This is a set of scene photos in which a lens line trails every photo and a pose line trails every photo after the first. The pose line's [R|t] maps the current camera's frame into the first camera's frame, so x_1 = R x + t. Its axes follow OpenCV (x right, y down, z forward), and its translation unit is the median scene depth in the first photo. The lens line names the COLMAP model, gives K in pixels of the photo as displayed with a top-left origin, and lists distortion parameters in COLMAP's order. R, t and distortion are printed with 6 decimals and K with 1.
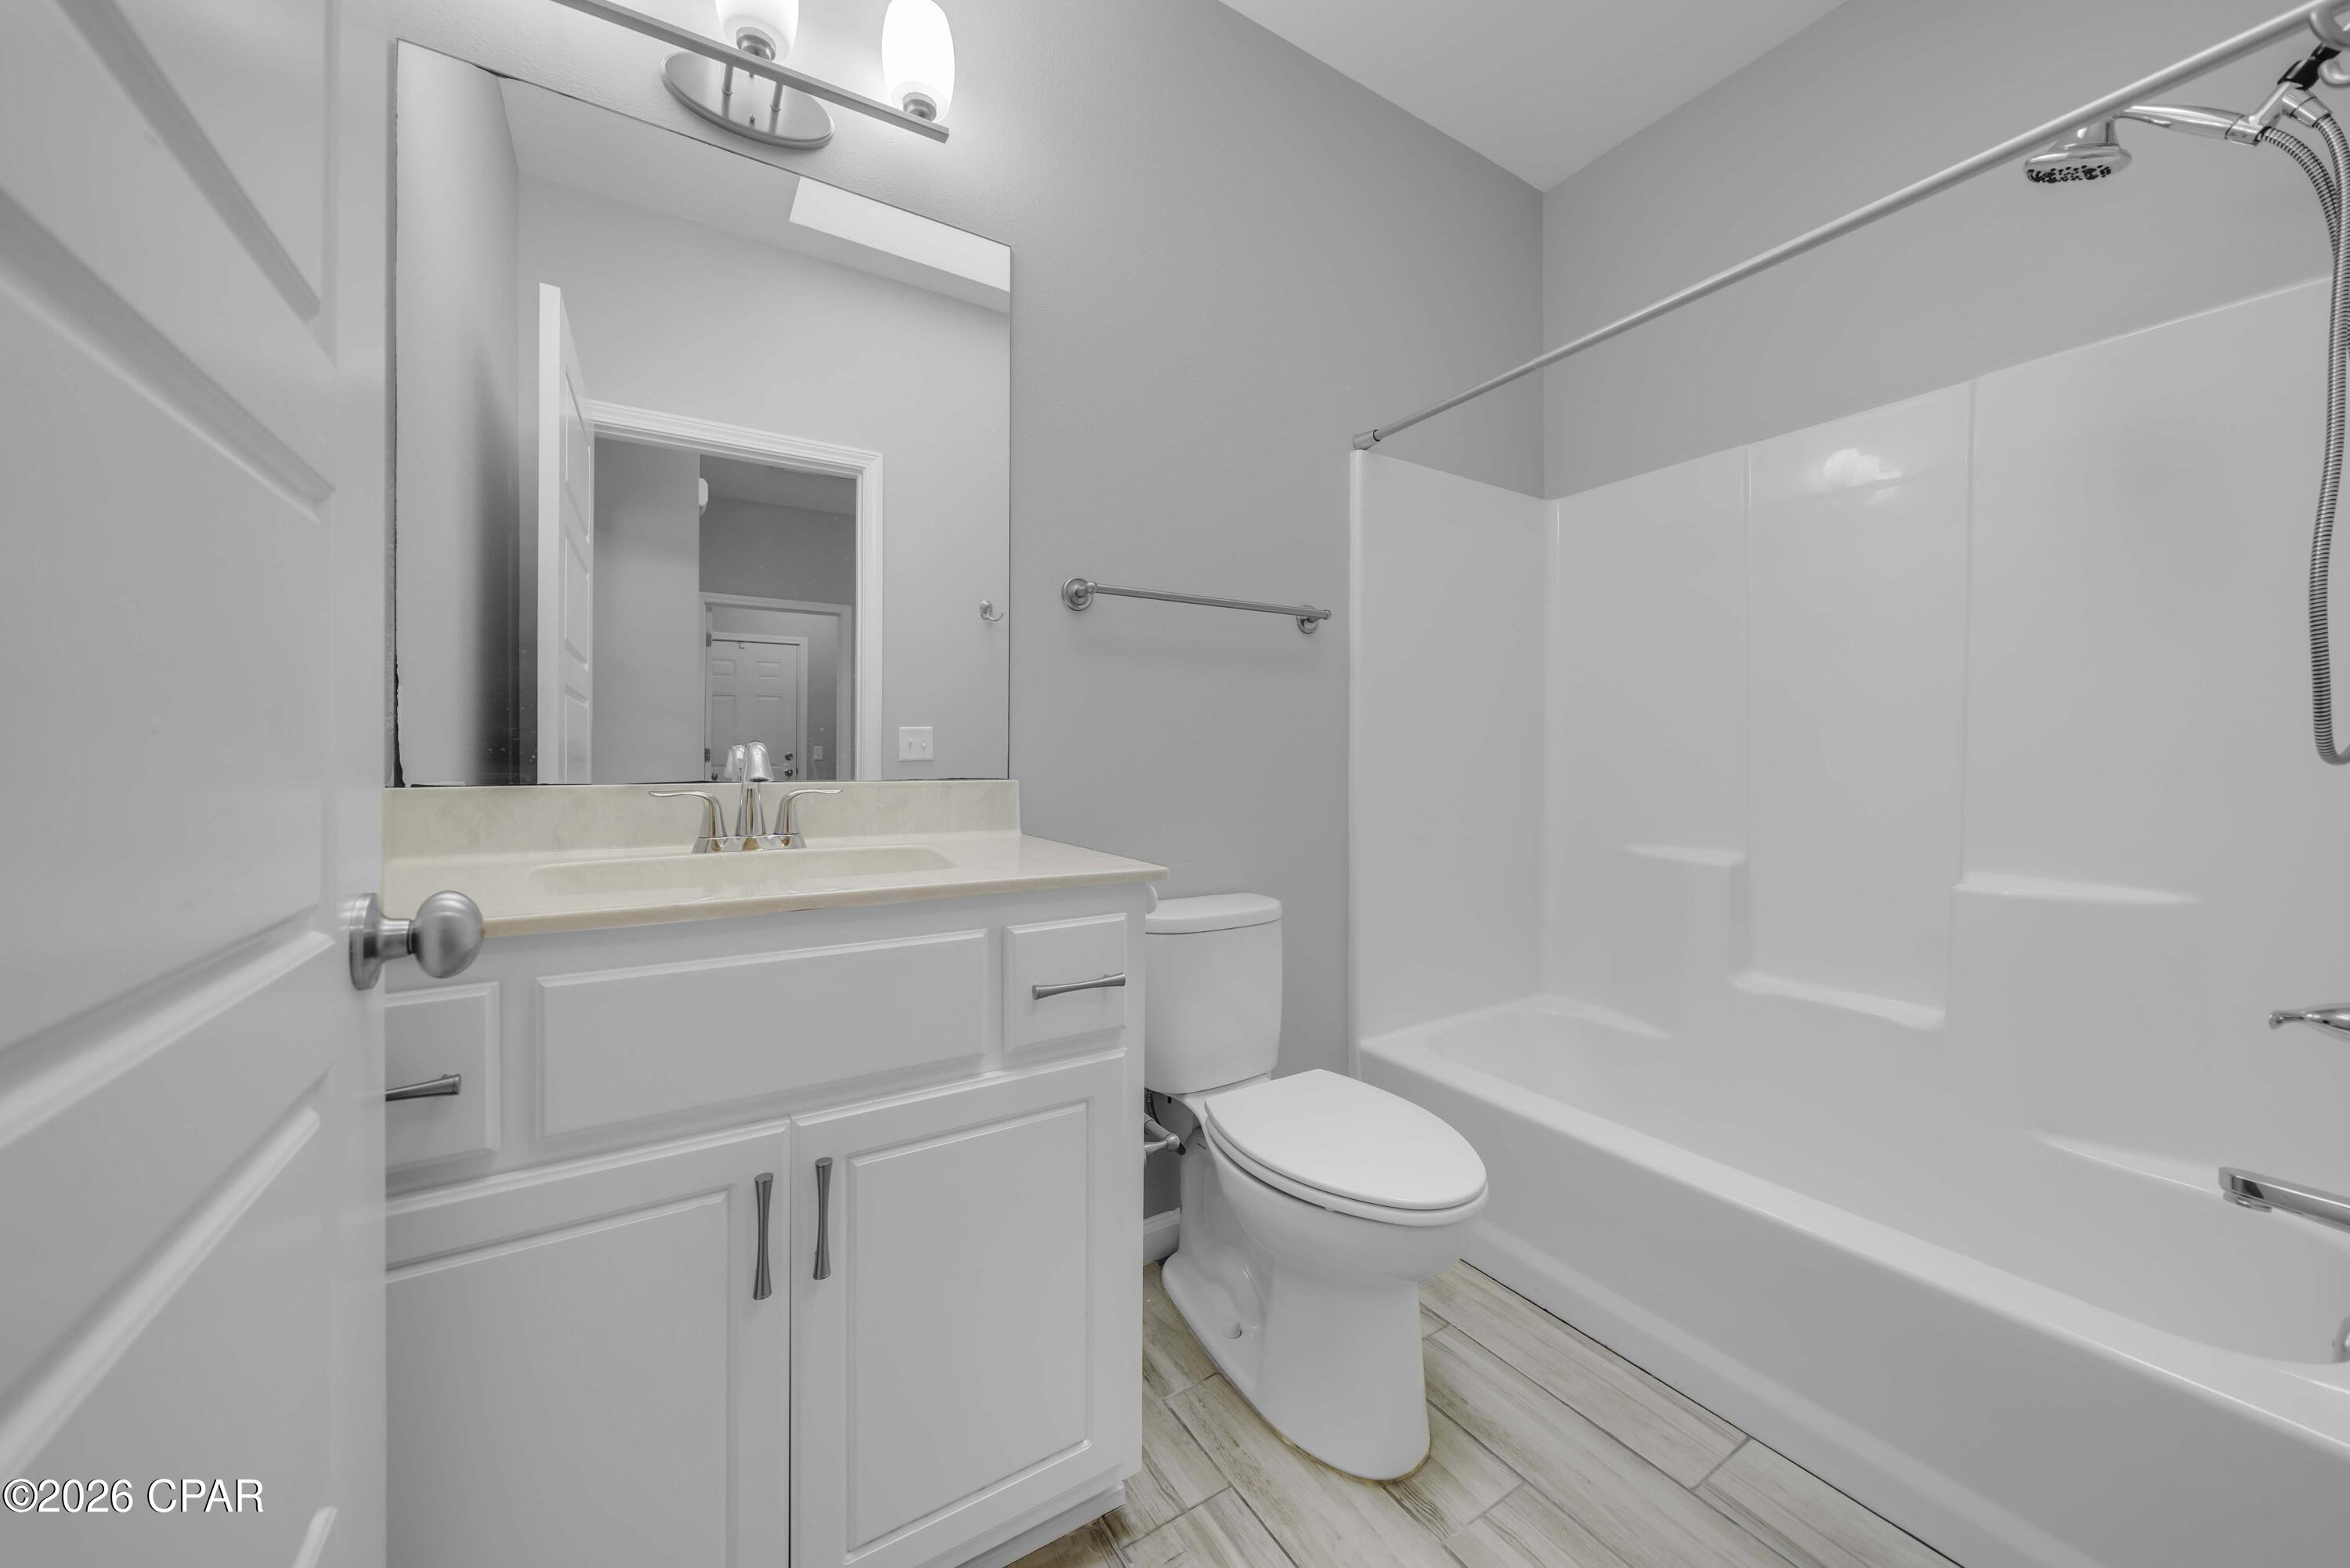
lens RADIAL K [[815.1, 0, 1170.8], [0, 815.1, 764.8], [0, 0, 1]] dist [-0.004310, -0.000159]
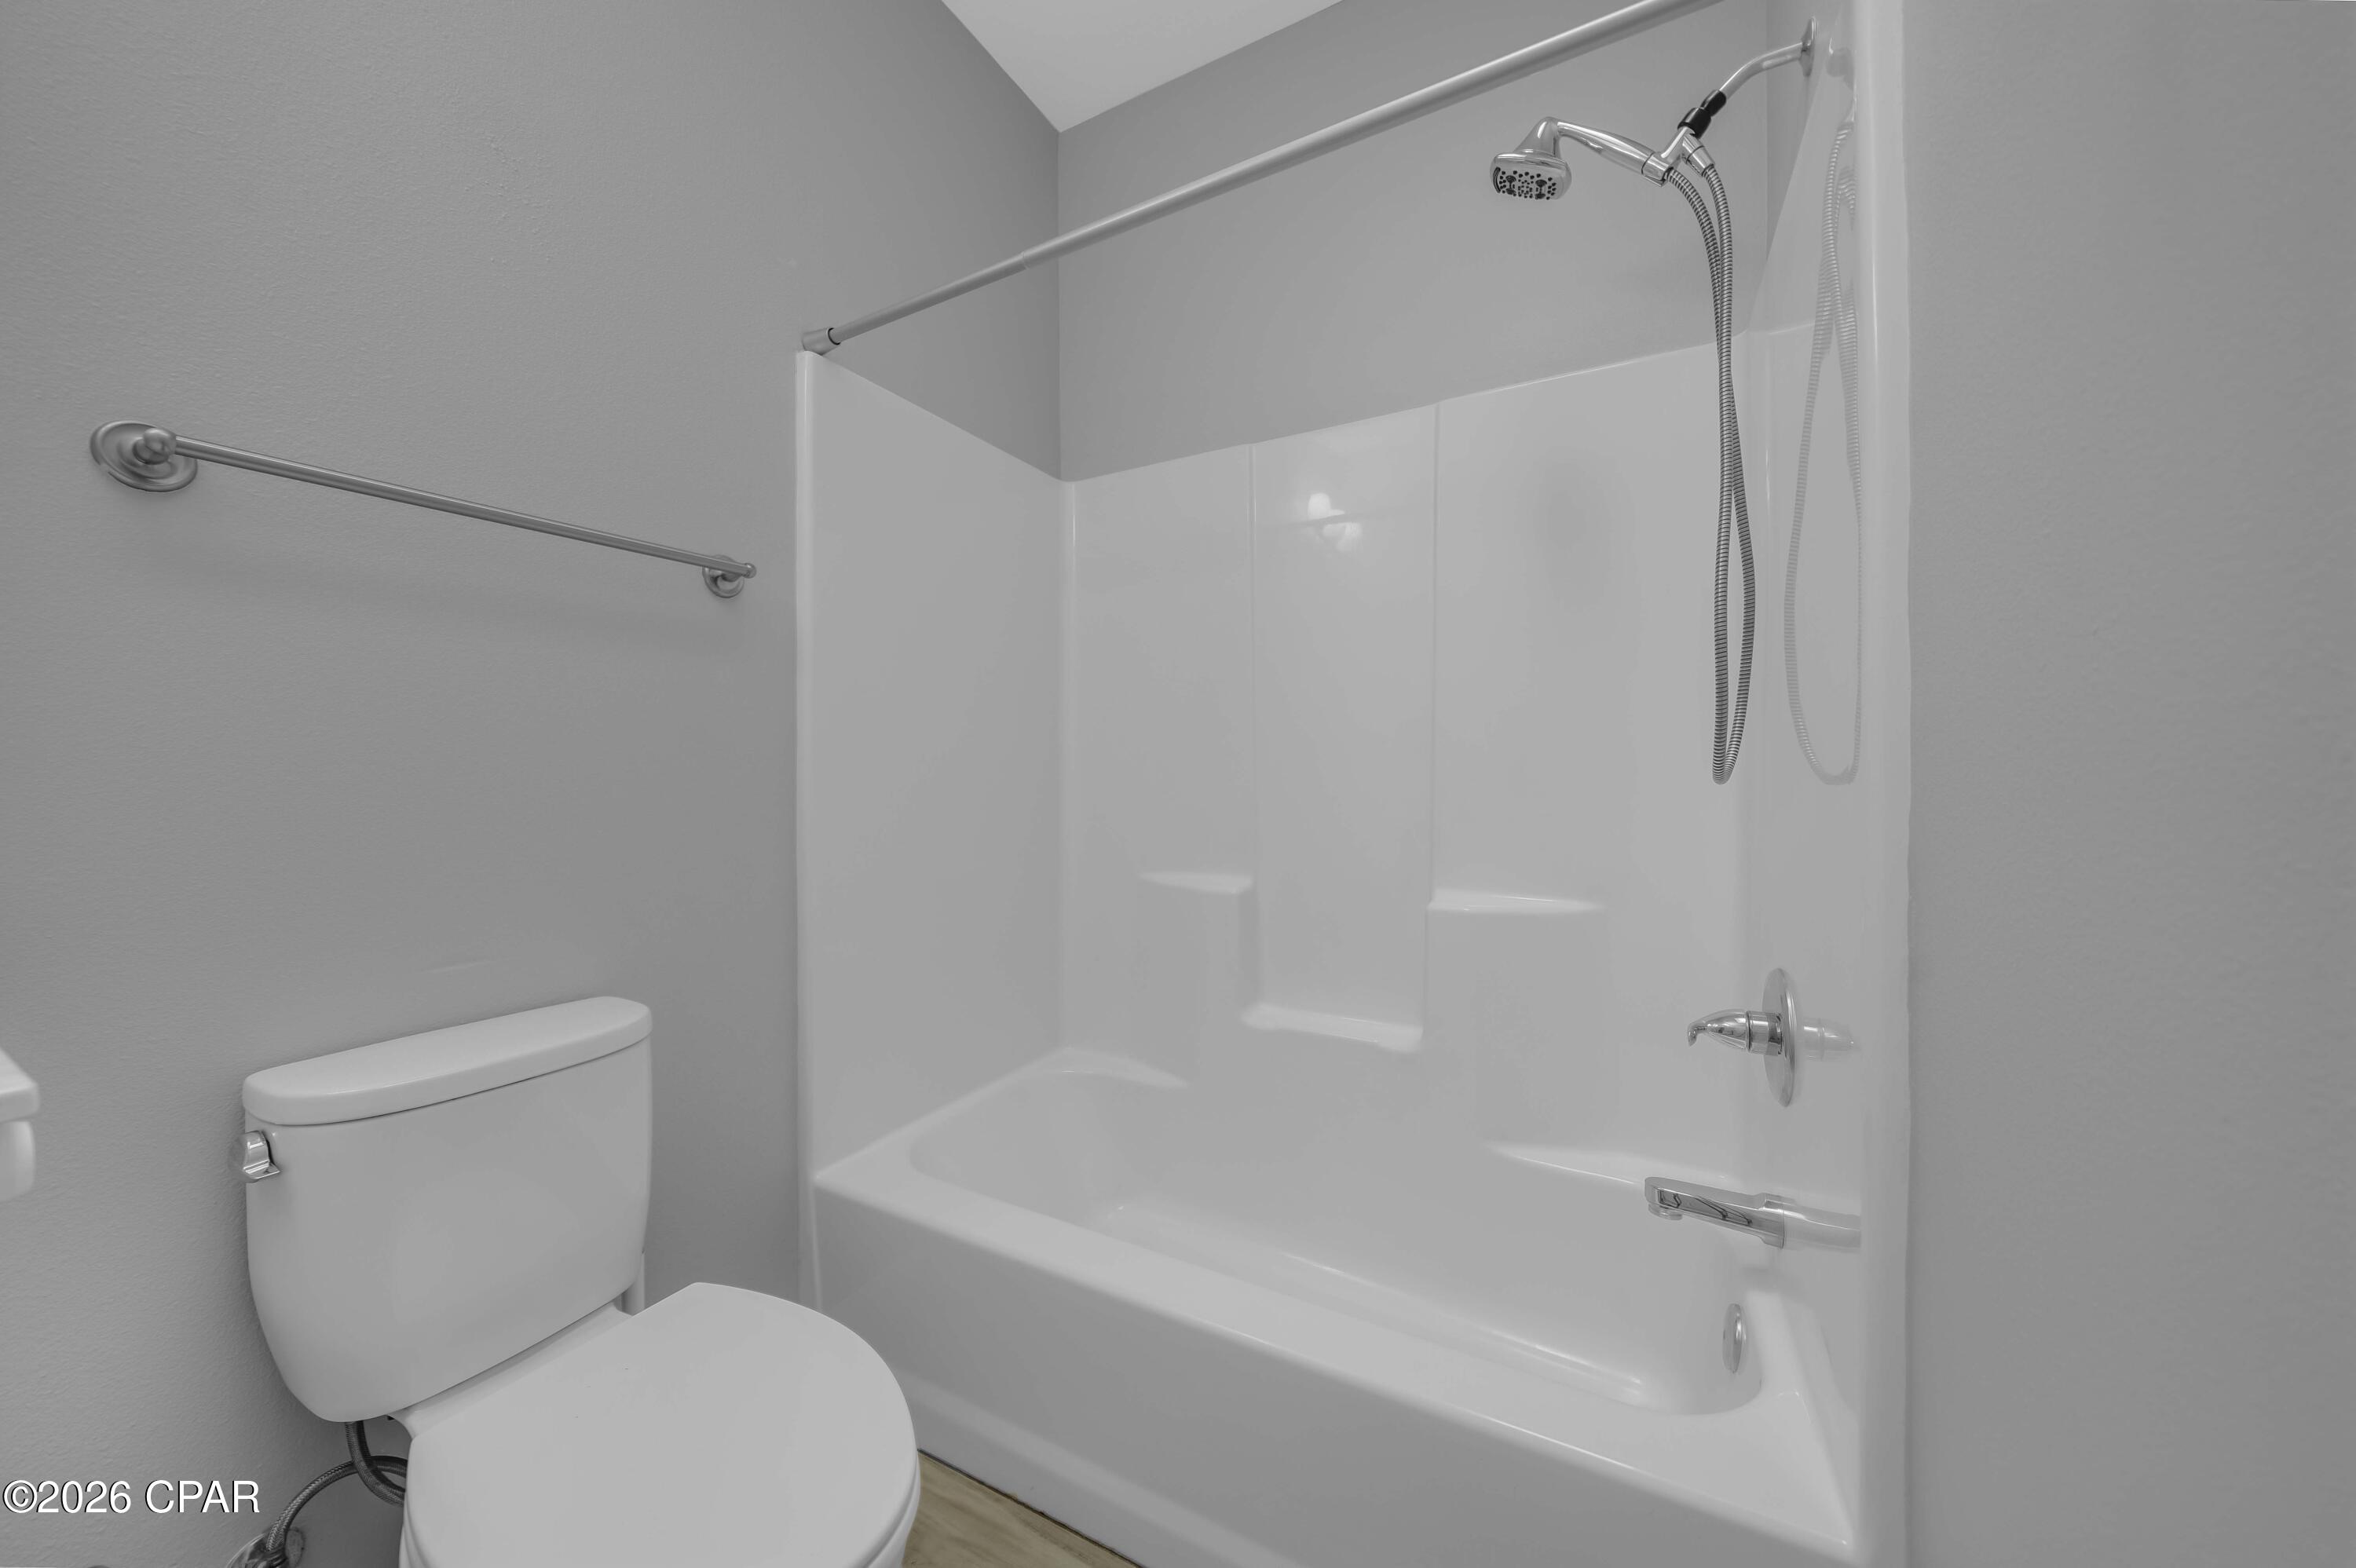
lens RADIAL K [[806.2, 0, 1166.6], [0, 806.2, 784.7], [0, 0, 1]] dist [-0.002258, -0.000203]
pose [[0.868063, -0.009186, 0.496369, 0.178050], [0.007750, 0.999958, 0.004952, -0.005825], [-0.496393, -0.000452, 0.868098, 0.271300]]
